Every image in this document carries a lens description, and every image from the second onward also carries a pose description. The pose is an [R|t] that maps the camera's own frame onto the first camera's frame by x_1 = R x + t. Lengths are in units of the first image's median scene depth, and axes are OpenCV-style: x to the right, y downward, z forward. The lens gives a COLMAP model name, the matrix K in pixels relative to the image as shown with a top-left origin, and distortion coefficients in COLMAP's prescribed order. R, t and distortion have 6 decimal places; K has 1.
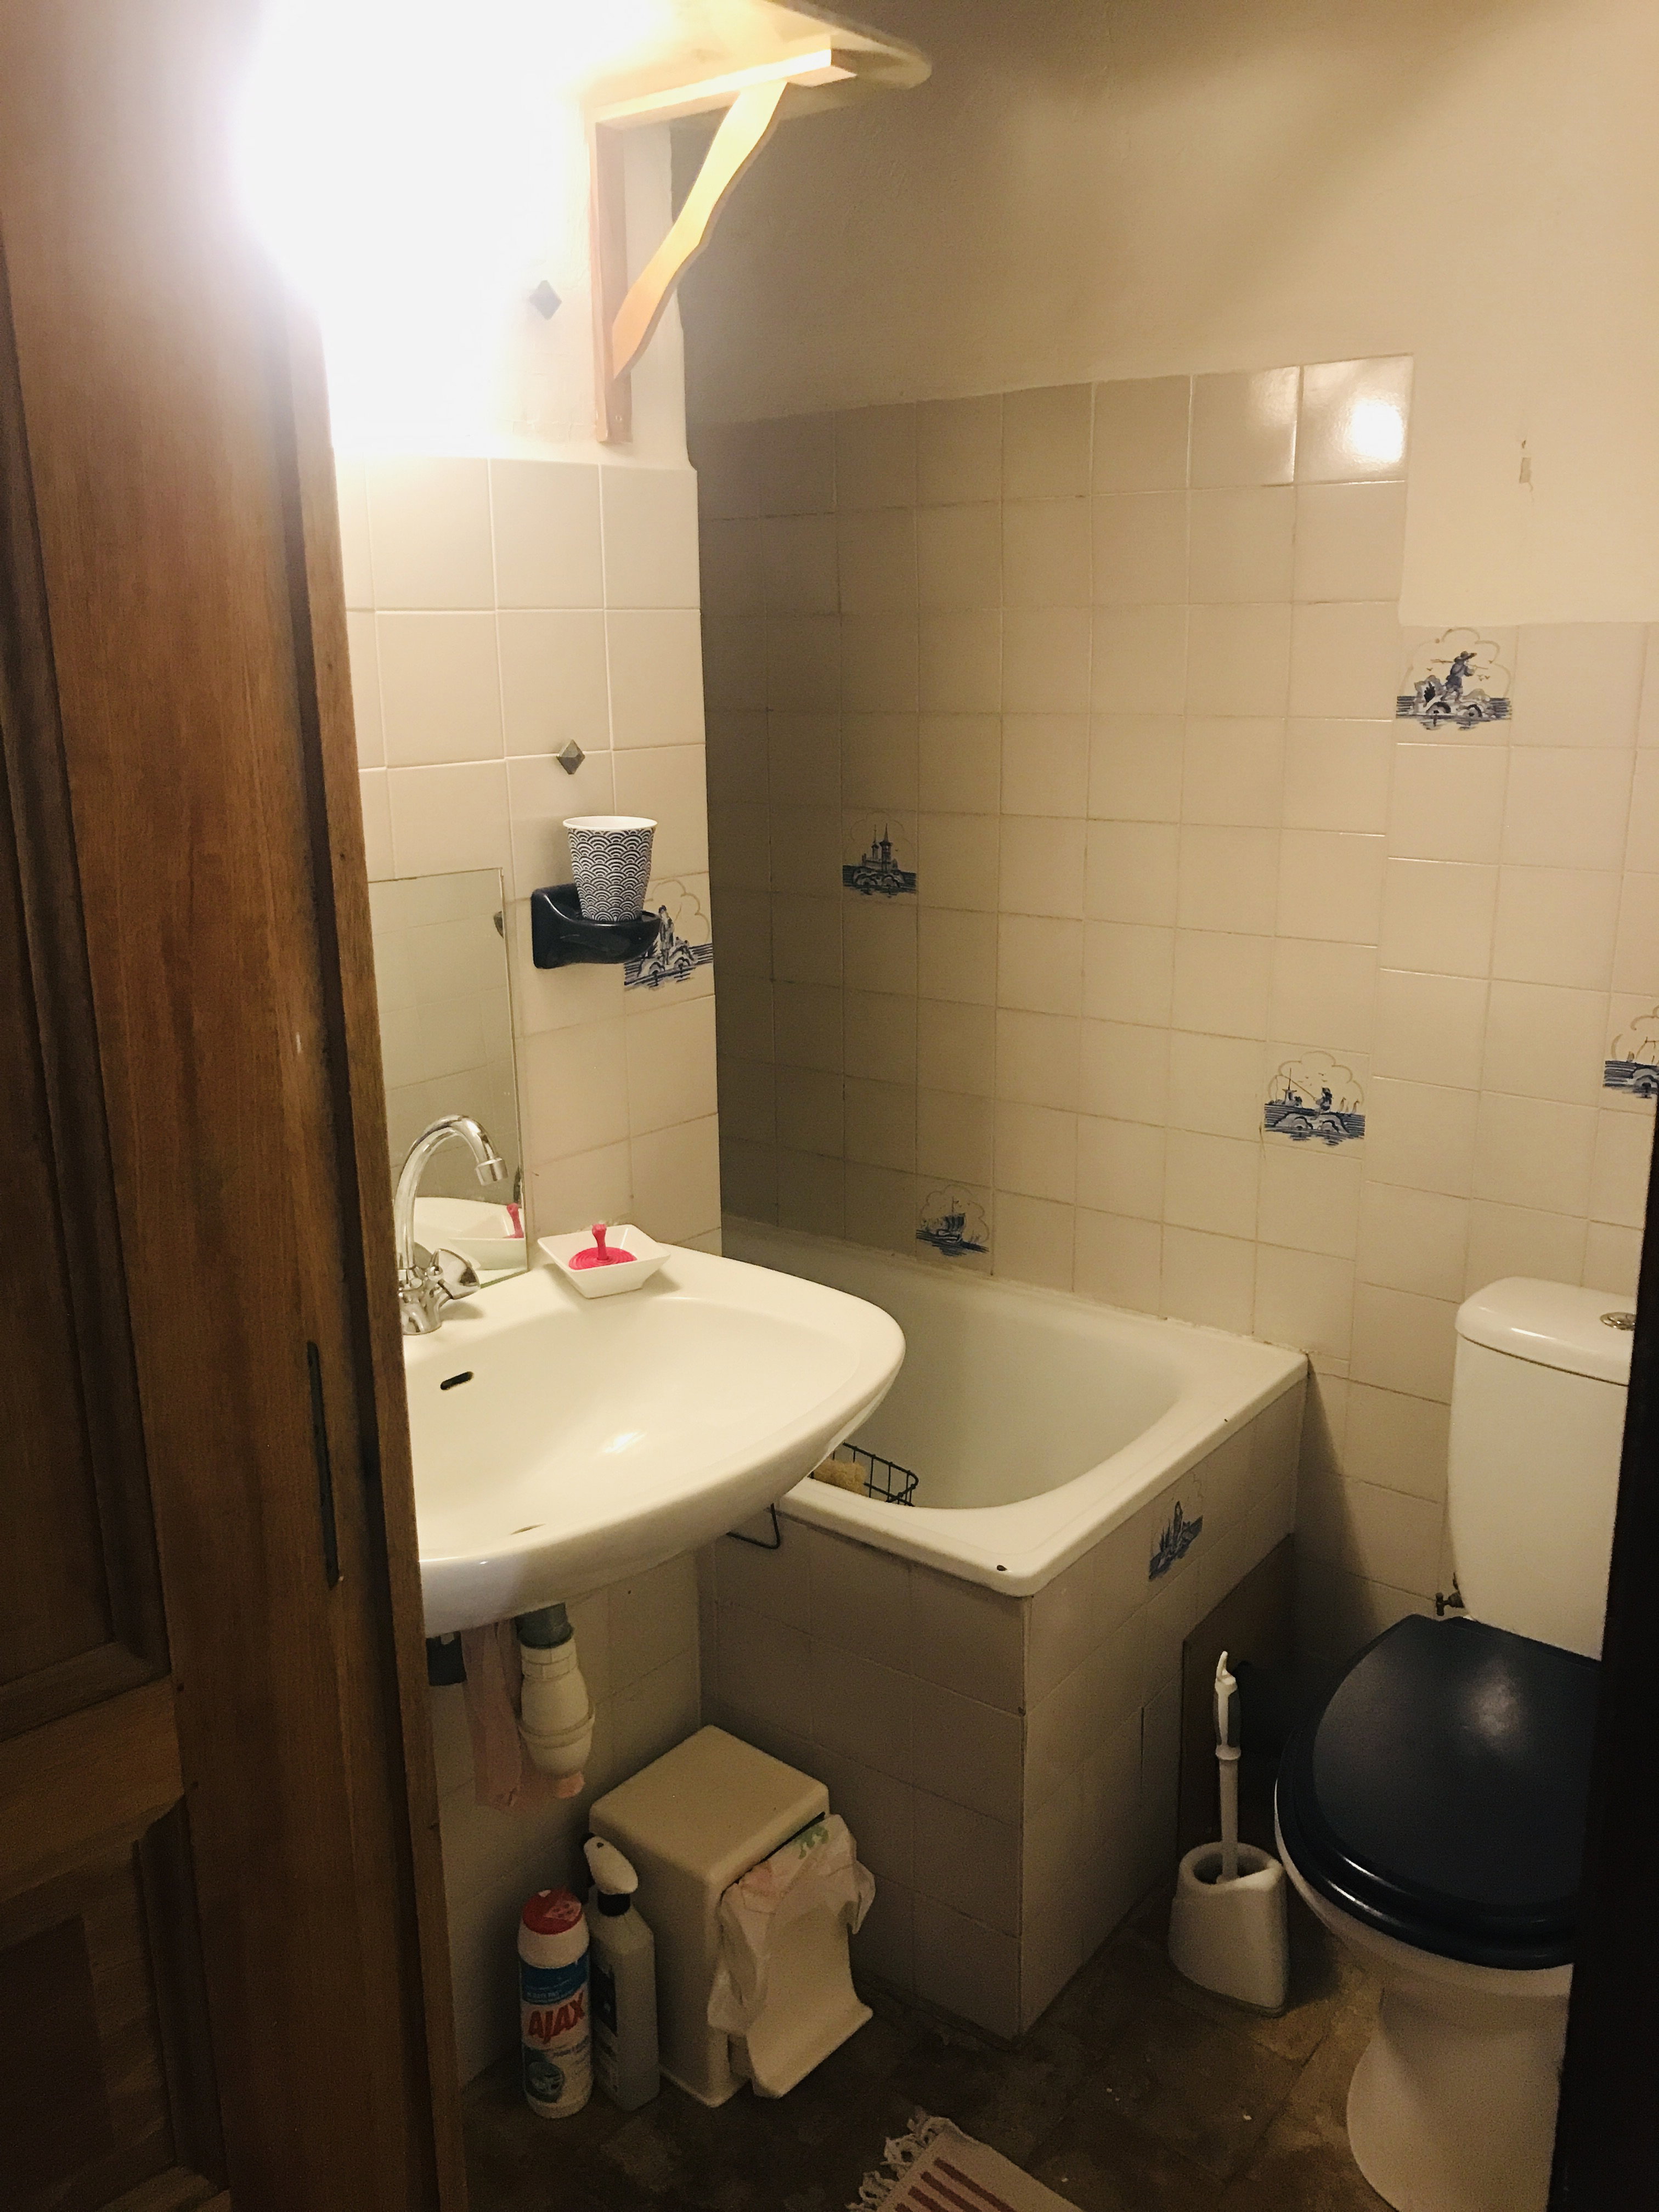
lens RADIAL K [[1788.6, 0, 826.2], [0, 1788.6, 1102.0], [0, 0, 1]] dist [0.056307, -0.142647]
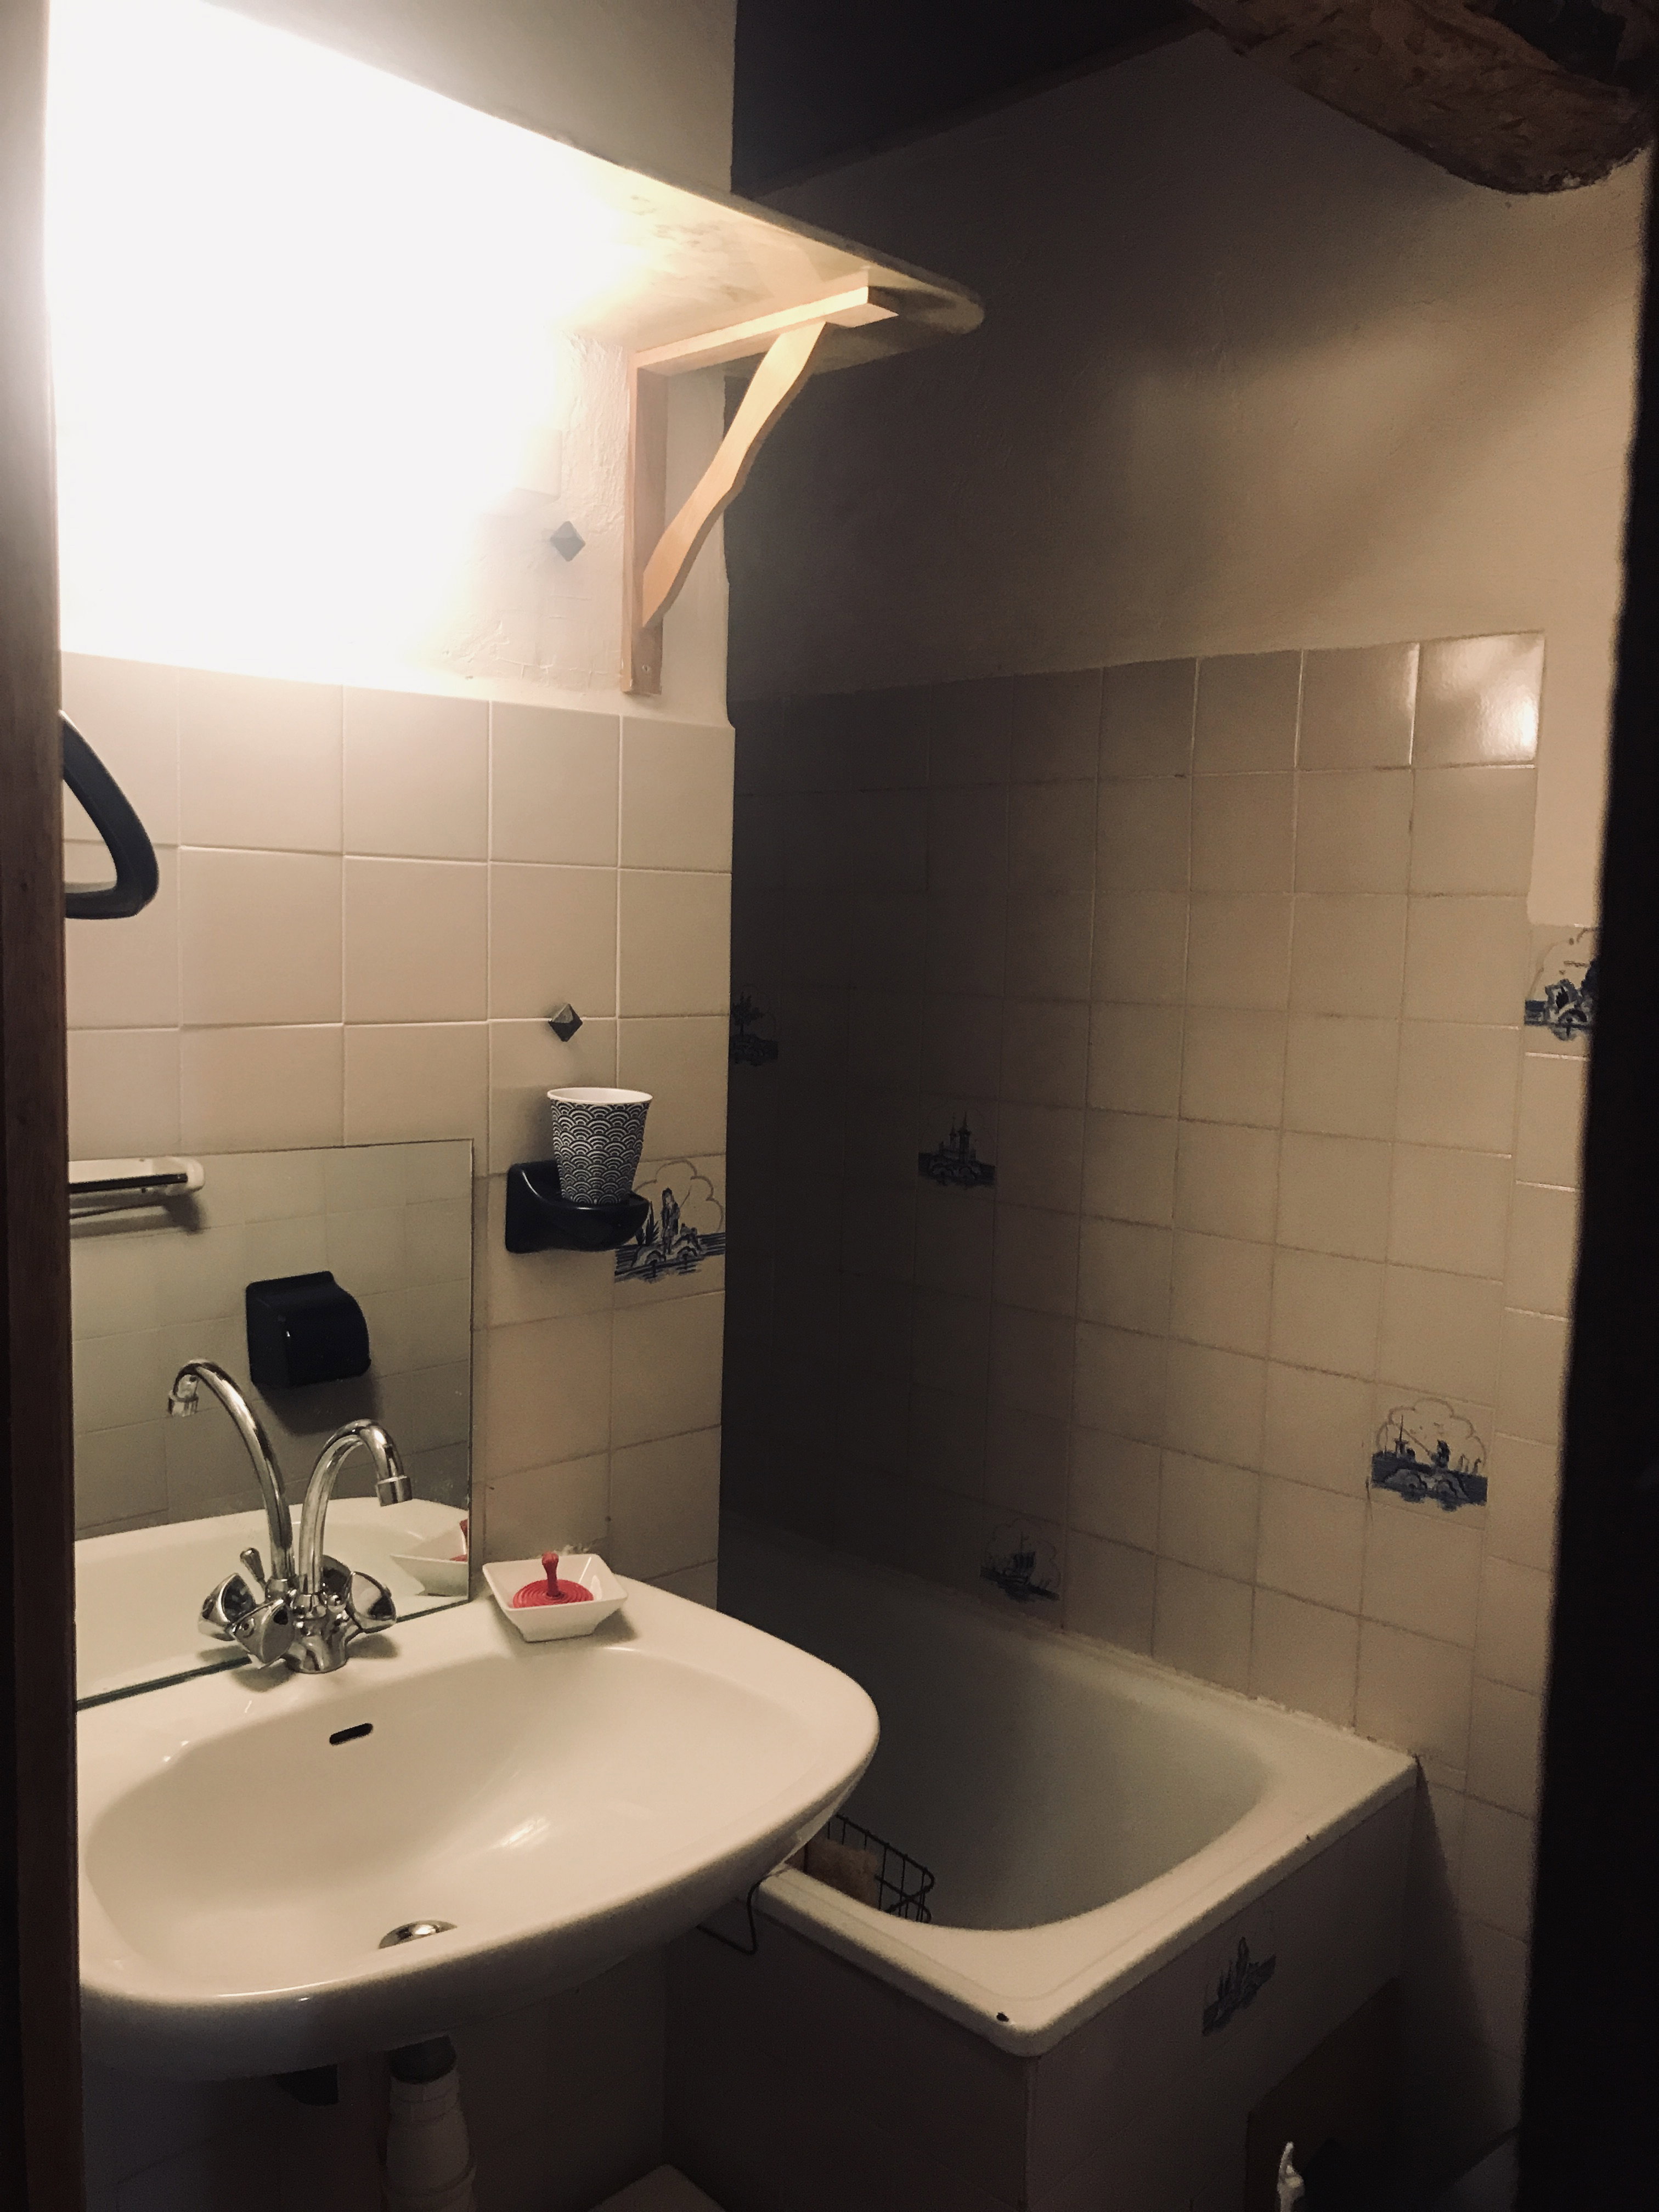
lens RADIAL K [[1831.4, 0, 832.6], [0, 1831.4, 1101.1], [0, 0, 1]] dist [-0.003803, 0.013111]
pose [[0.994089, 0.052035, -0.095287, 0.075336], [-0.065943, 0.986609, -0.149176, -0.022319], [0.086248, 0.154578, 0.984209, 0.101821]]
